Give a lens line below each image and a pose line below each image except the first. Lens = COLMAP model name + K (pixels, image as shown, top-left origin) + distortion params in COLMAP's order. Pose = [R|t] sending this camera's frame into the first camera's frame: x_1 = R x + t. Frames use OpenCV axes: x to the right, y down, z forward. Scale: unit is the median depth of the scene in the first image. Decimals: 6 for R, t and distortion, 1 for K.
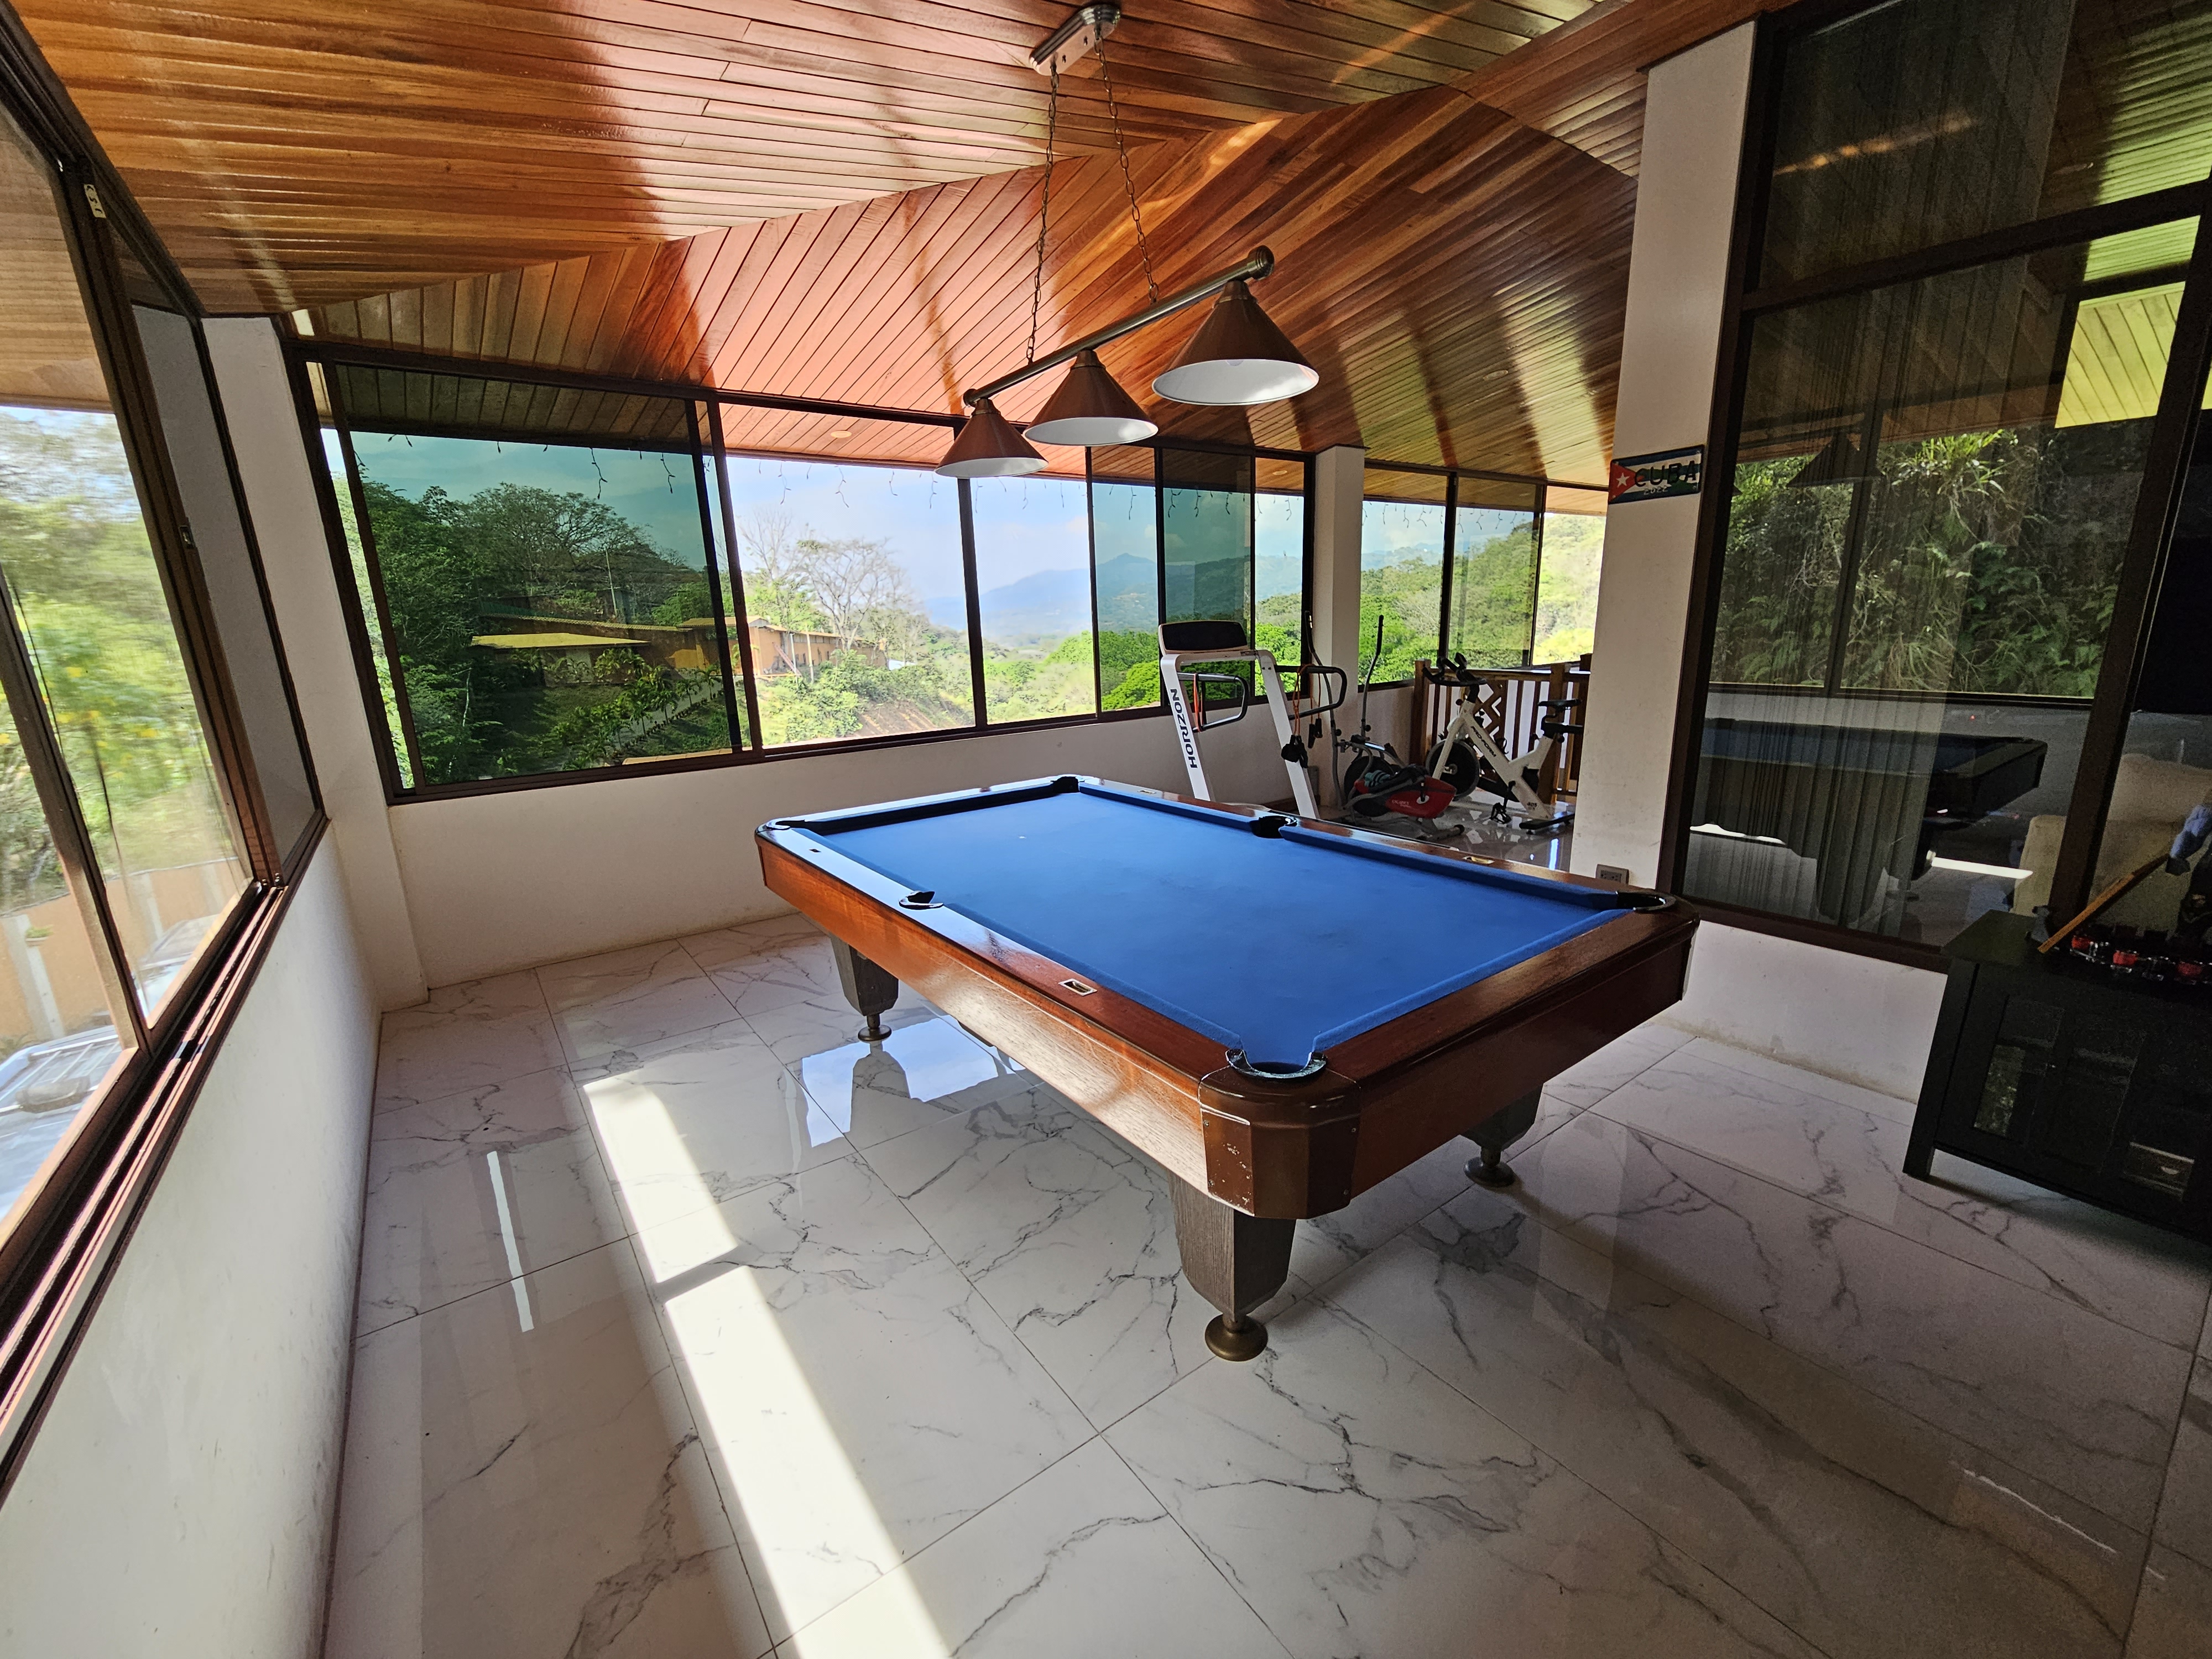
lens RADIAL K [[914.1, 0, 1111.0], [0, 914.1, 849.0], [0, 0, 1]] dist [-0.000334, 0.000582]
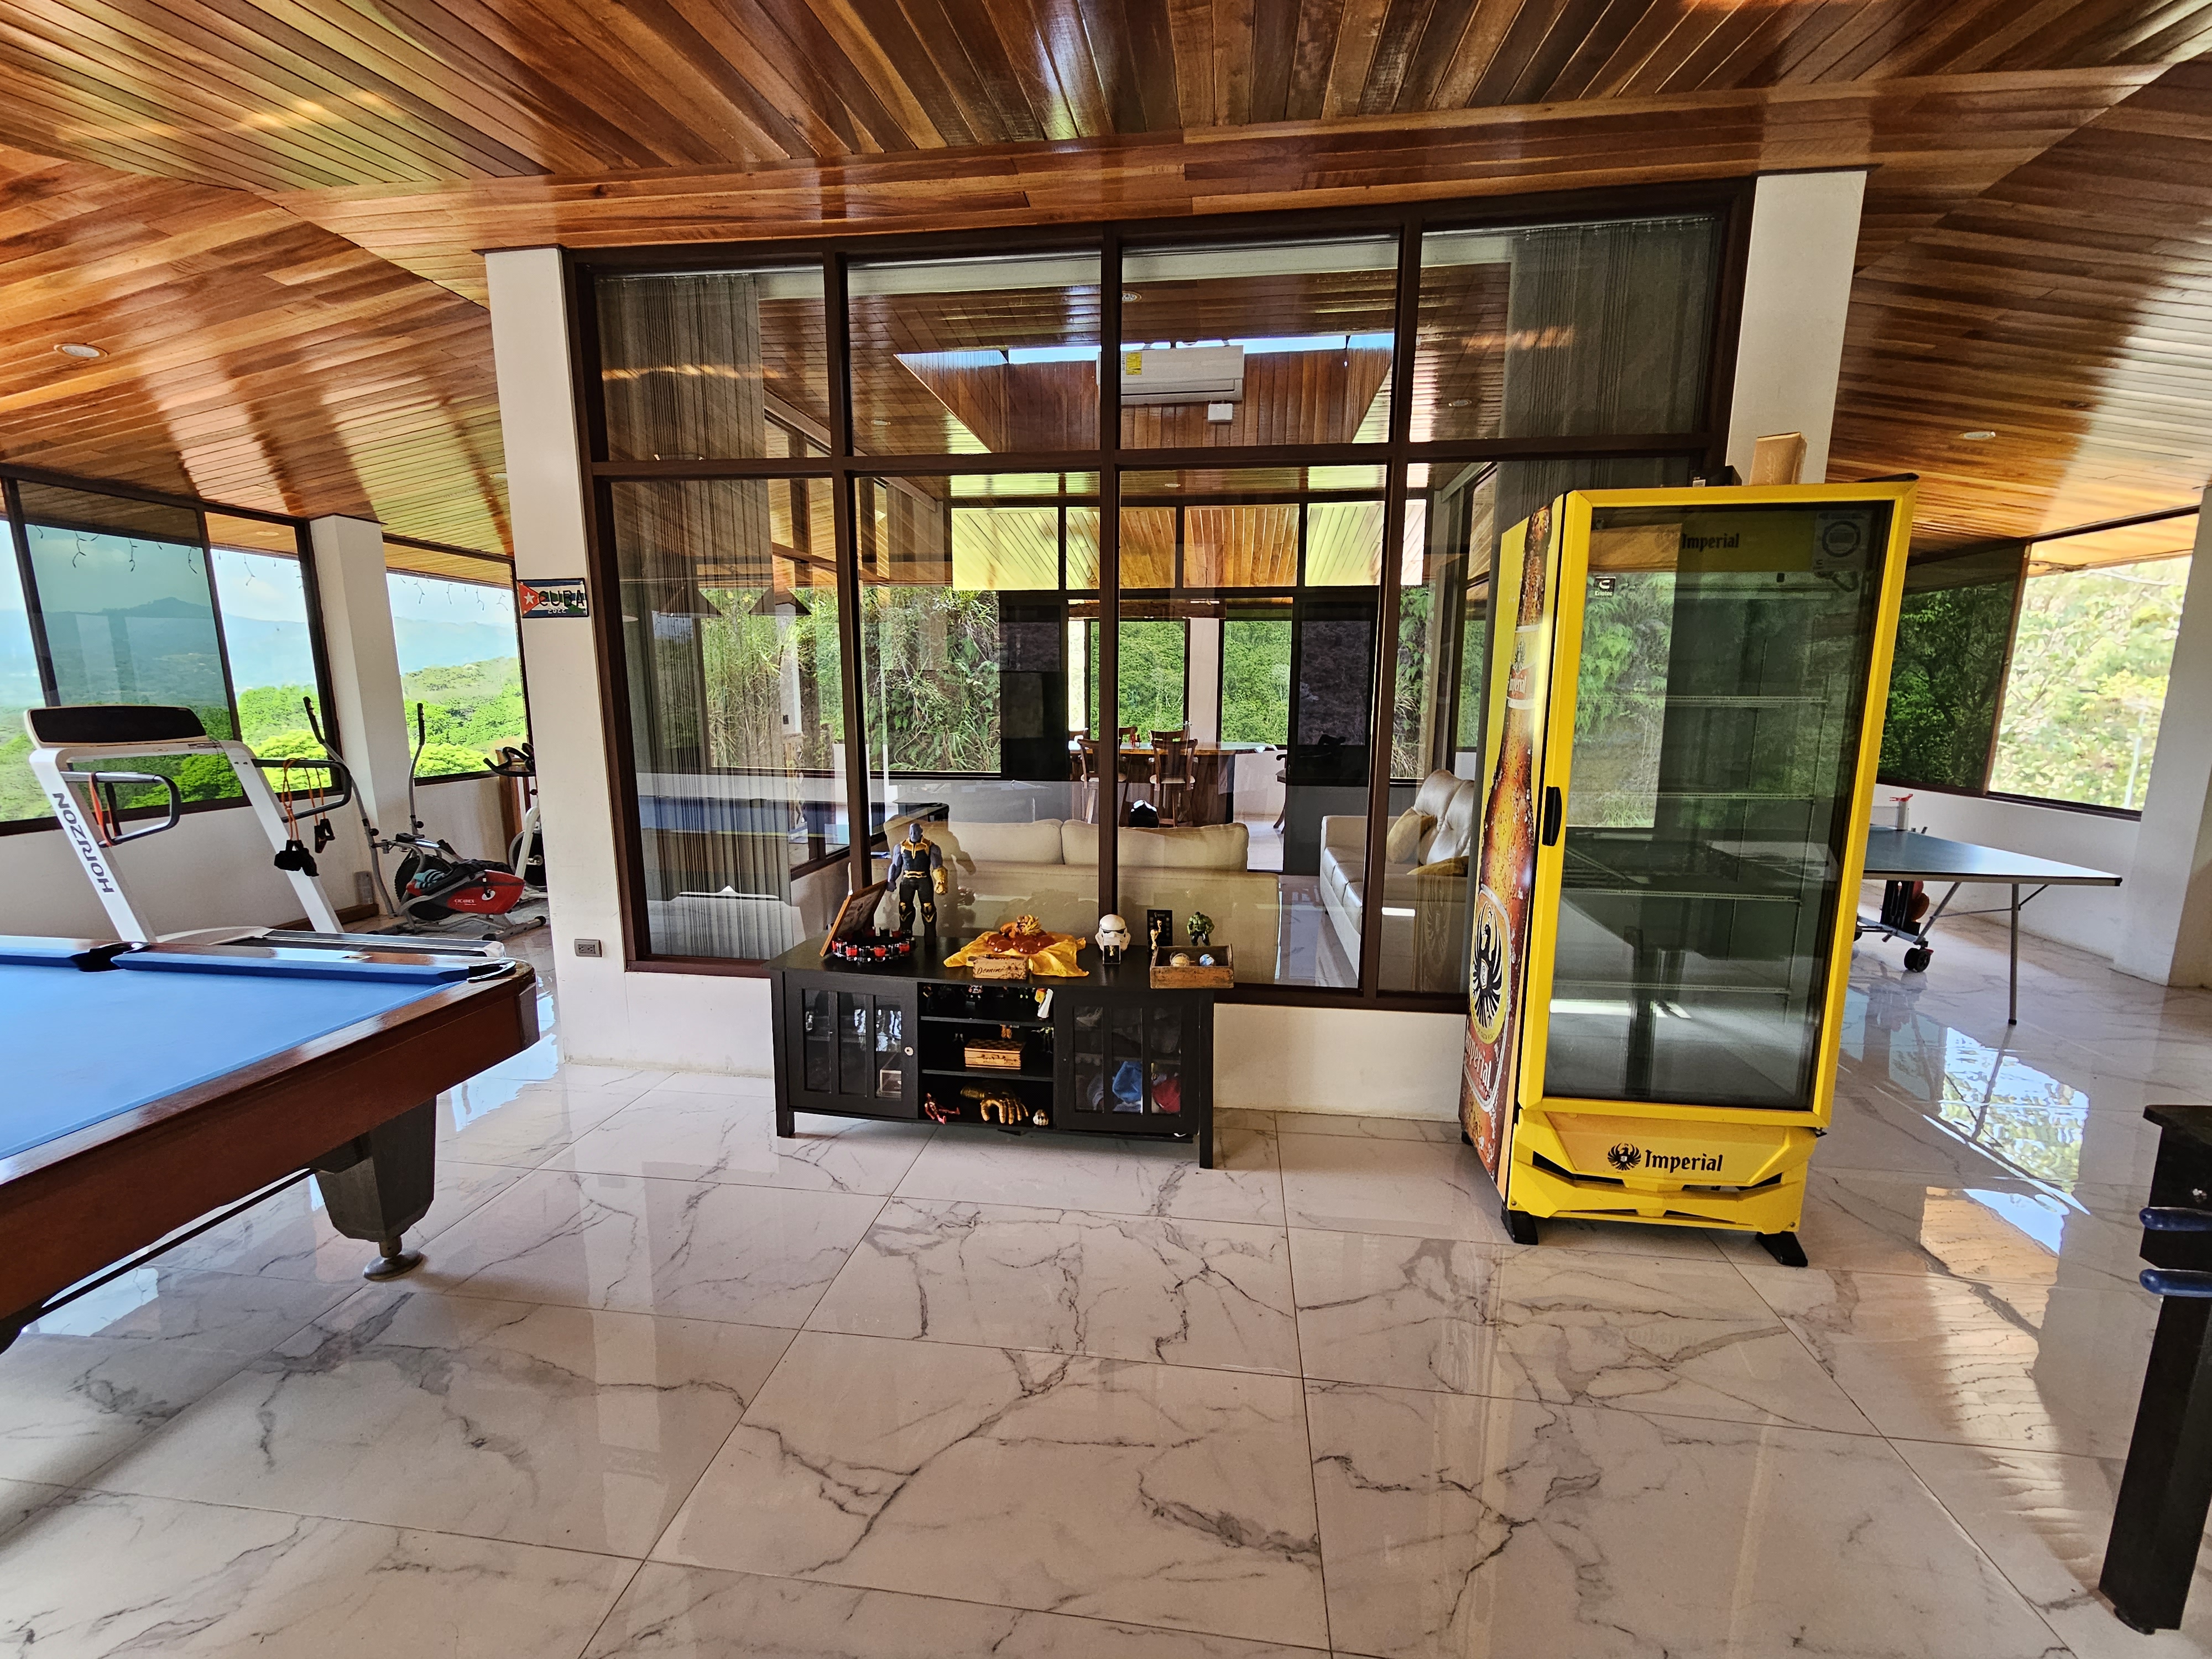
lens RADIAL K [[914.1, 0, 1111.0], [0, 914.1, 849.0], [0, 0, 1]] dist [-0.000334, 0.000582]
pose [[0.696528, -0.087281, 0.712201, 0.109093], [0.149024, 0.988528, -0.024600, 0.016764], [-0.701884, 0.123270, 0.701544, -0.119914]]
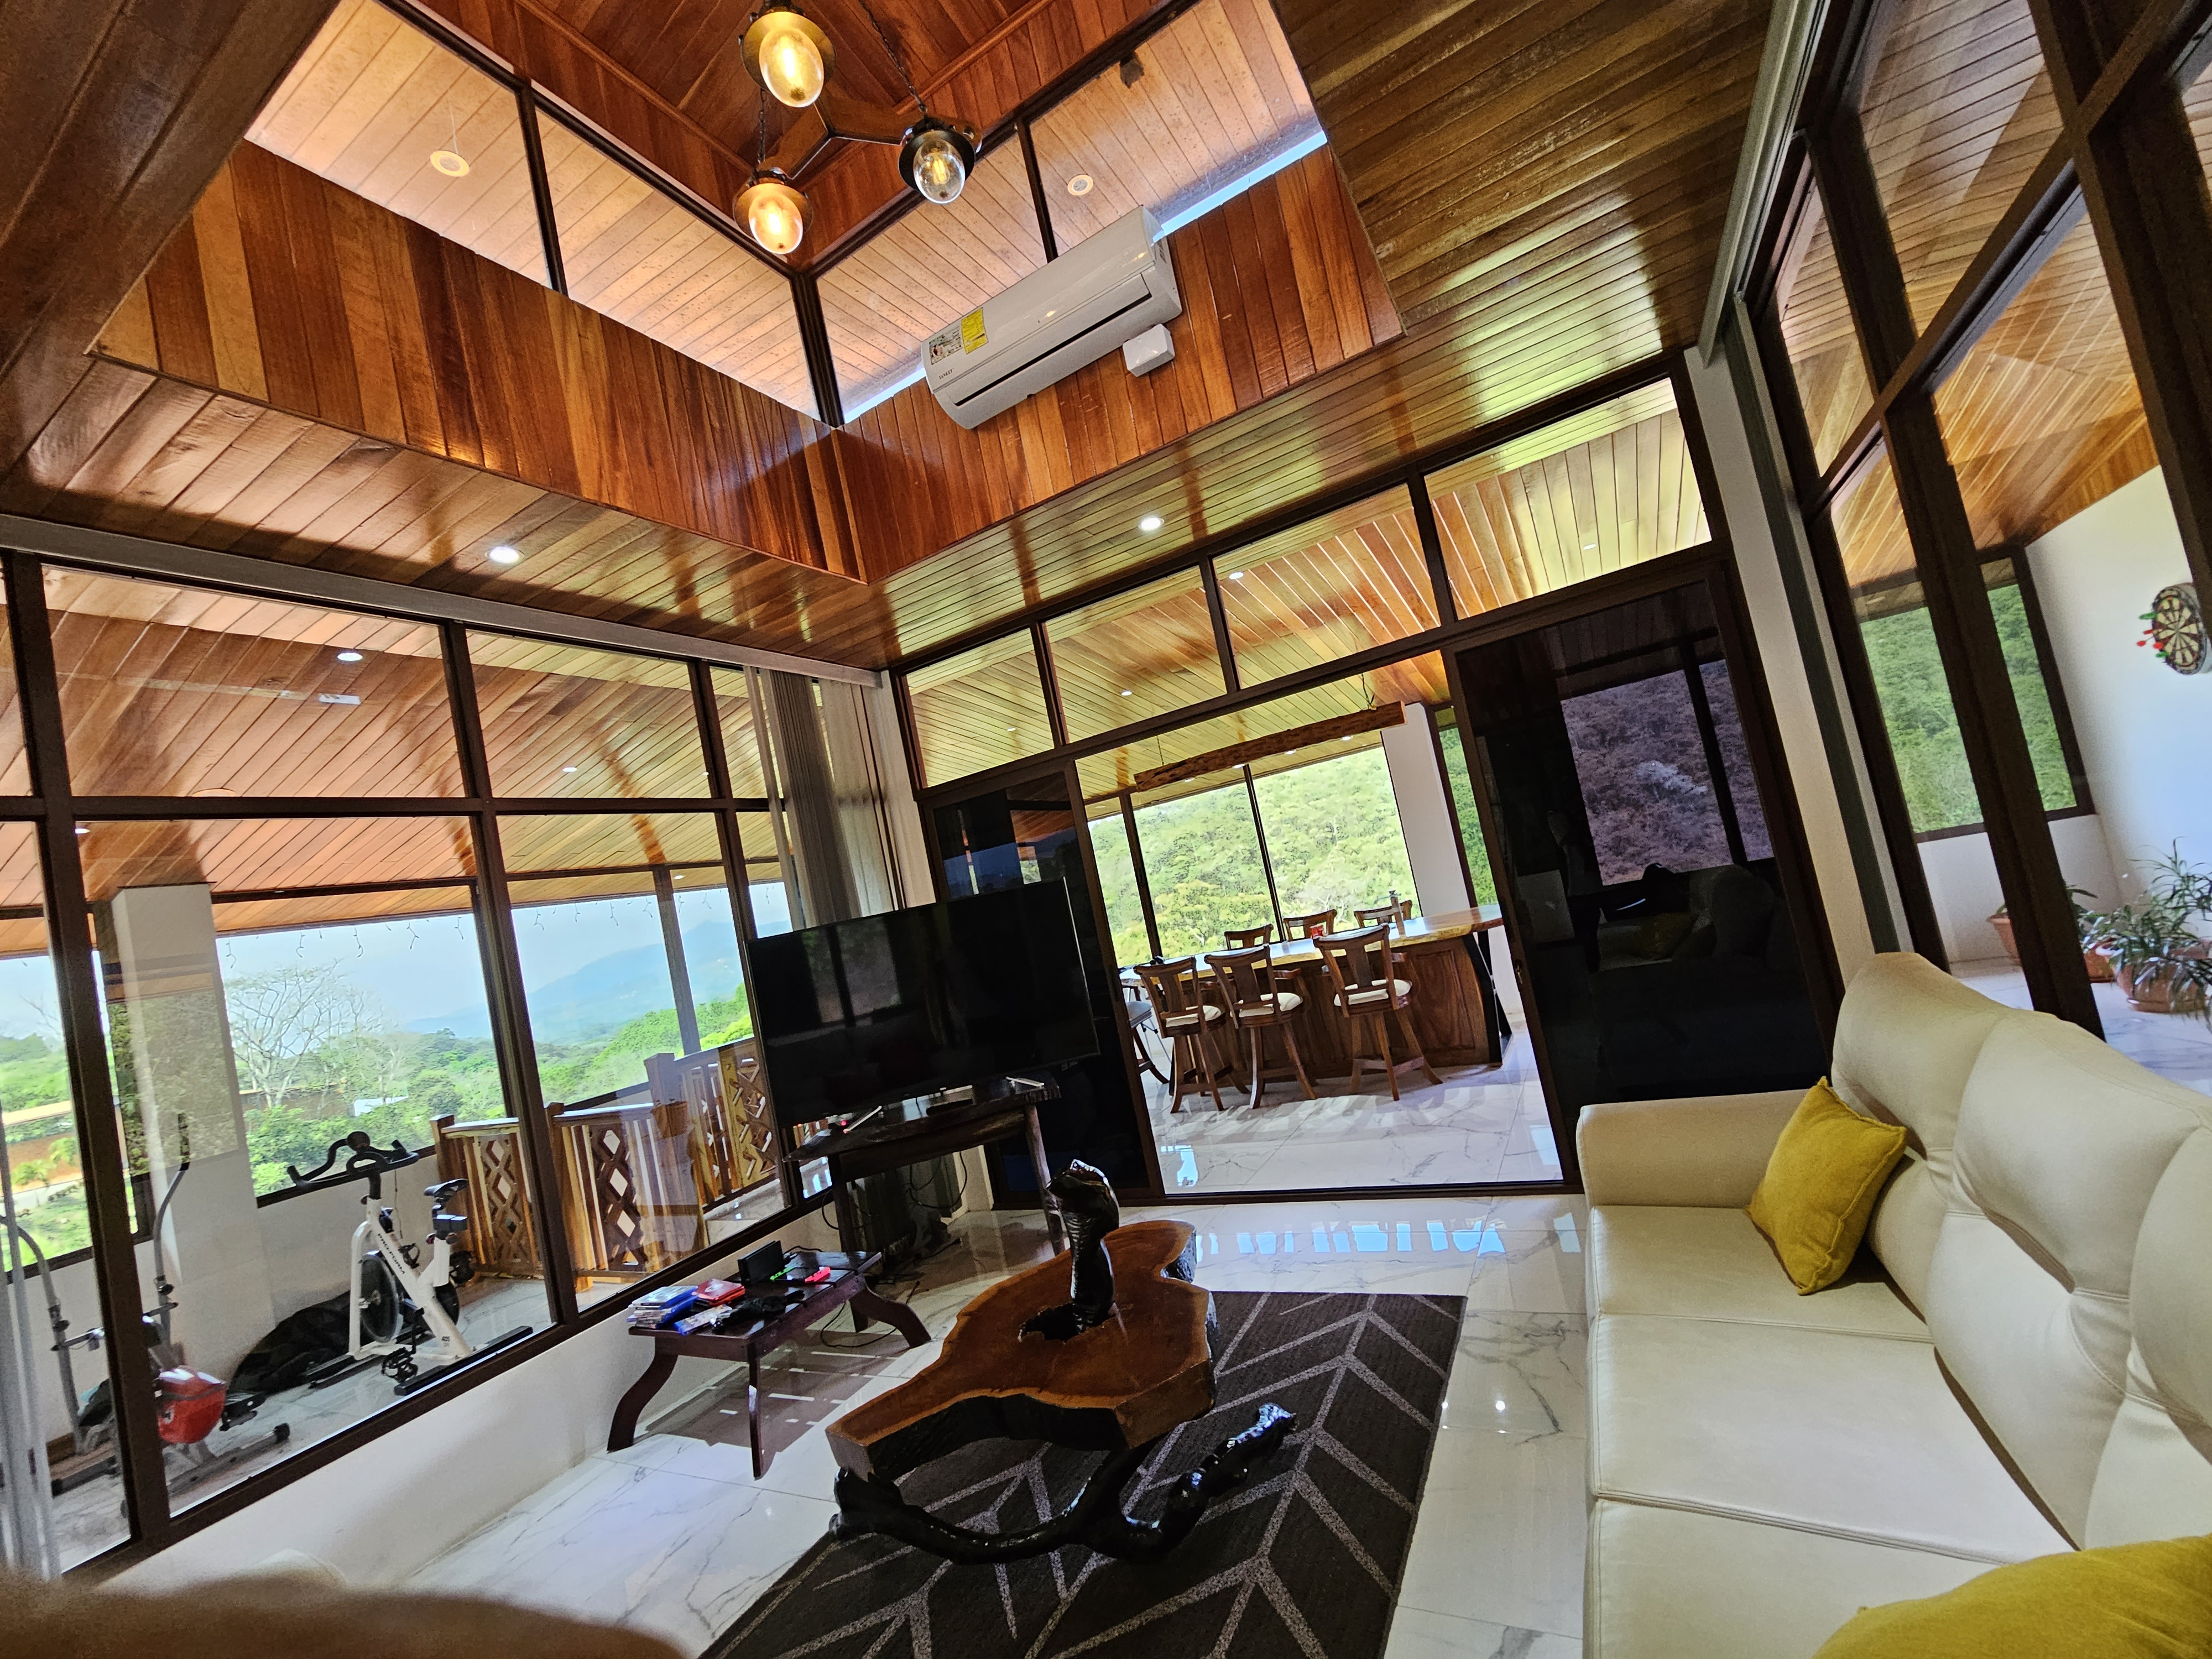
lens RADIAL K [[907.1, 0, 1092.3], [0, 907.1, 820.2], [0, 0, 1]] dist [0.001234, 0.000017]
pose [[0.905040, -0.113995, 0.409766, 0.644641], [0.261825, 0.908559, -0.325528, -0.053875], [-0.335188, 0.401902, 0.852129, 0.100578]]
